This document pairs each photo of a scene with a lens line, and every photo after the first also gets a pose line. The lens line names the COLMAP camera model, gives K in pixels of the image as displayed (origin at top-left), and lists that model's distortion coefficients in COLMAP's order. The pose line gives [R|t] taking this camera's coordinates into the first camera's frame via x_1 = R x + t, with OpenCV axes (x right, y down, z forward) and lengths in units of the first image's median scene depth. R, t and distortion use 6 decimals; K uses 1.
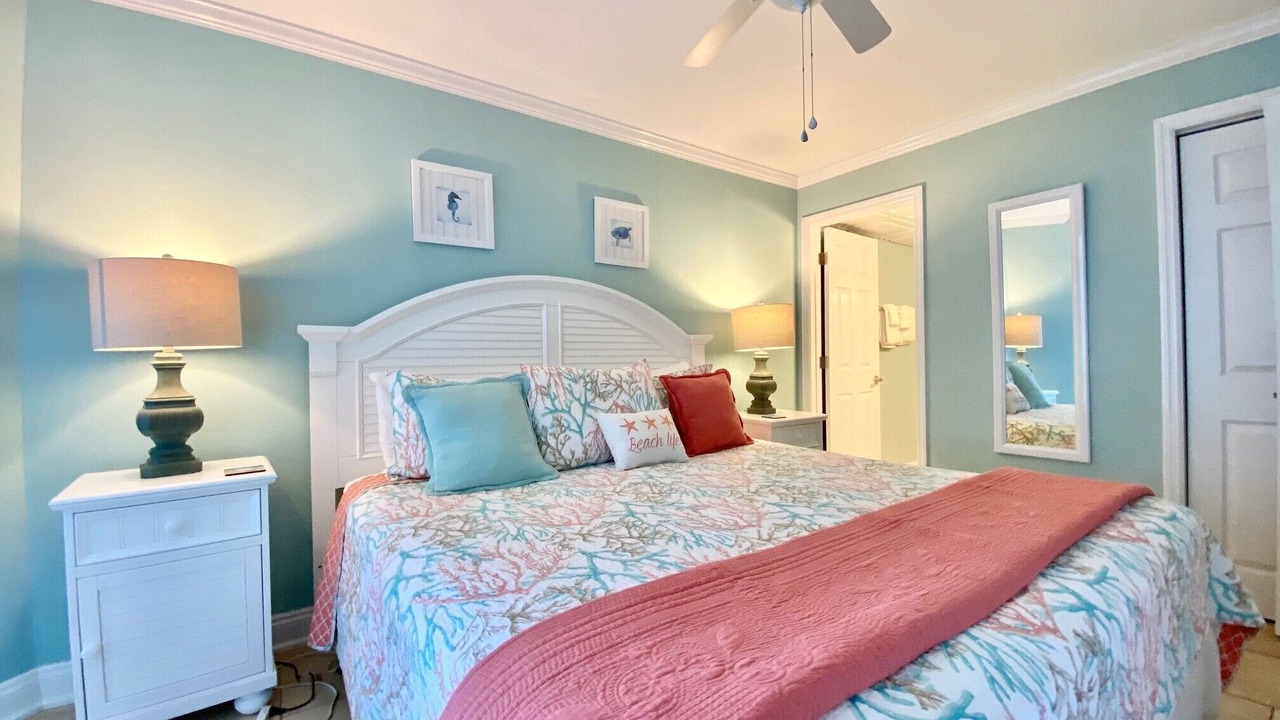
lens RADIAL K [[512.0, 0, 638.3], [0, 512.0, 363.7], [0, 0, 1]] dist [0.018993, -0.000043]
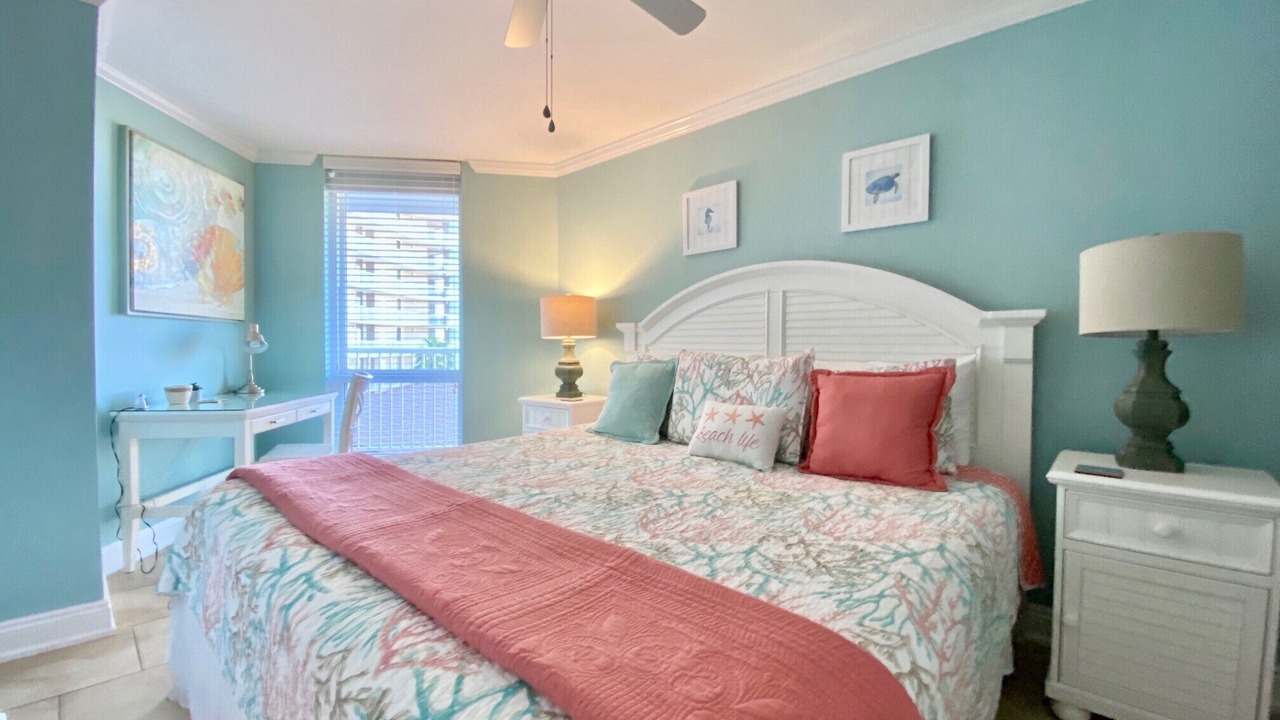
lens RADIAL K [[518.0, 0, 640.0], [0, 518.0, 360.0], [0, 0, 1]] dist [0.000175, -0.000292]
pose [[0.198295, 0.038090, -0.979402, 0.843828], [-0.021772, 0.999169, 0.034451, -0.013115], [0.979900, 0.014492, 0.198960, 0.618100]]
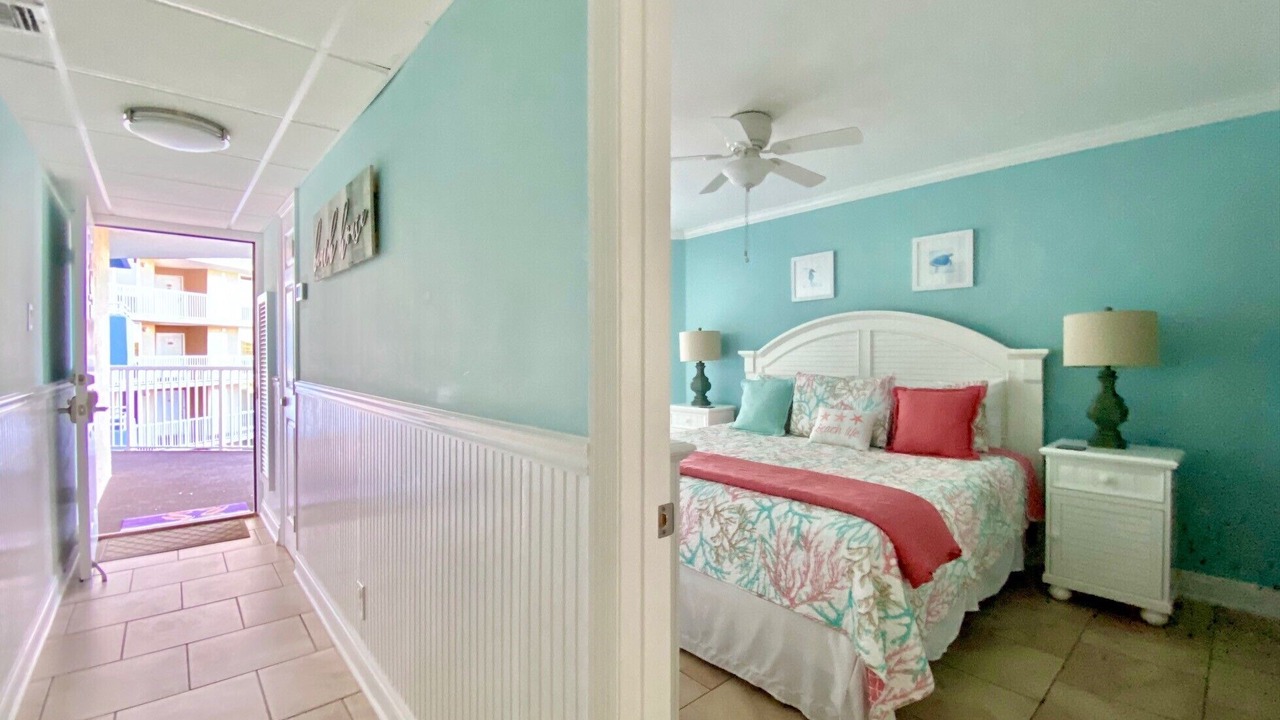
lens RADIAL K [[540.2, 0, 634.8], [0, 540.2, 356.1], [0, 0, 1]] dist [-0.002449, -0.000349]
pose [[0.085230, 0.012525, -0.996283, 1.391459], [-0.013264, 0.999847, 0.011435, -0.060702], [0.996273, 0.012240, 0.085383, 0.282094]]
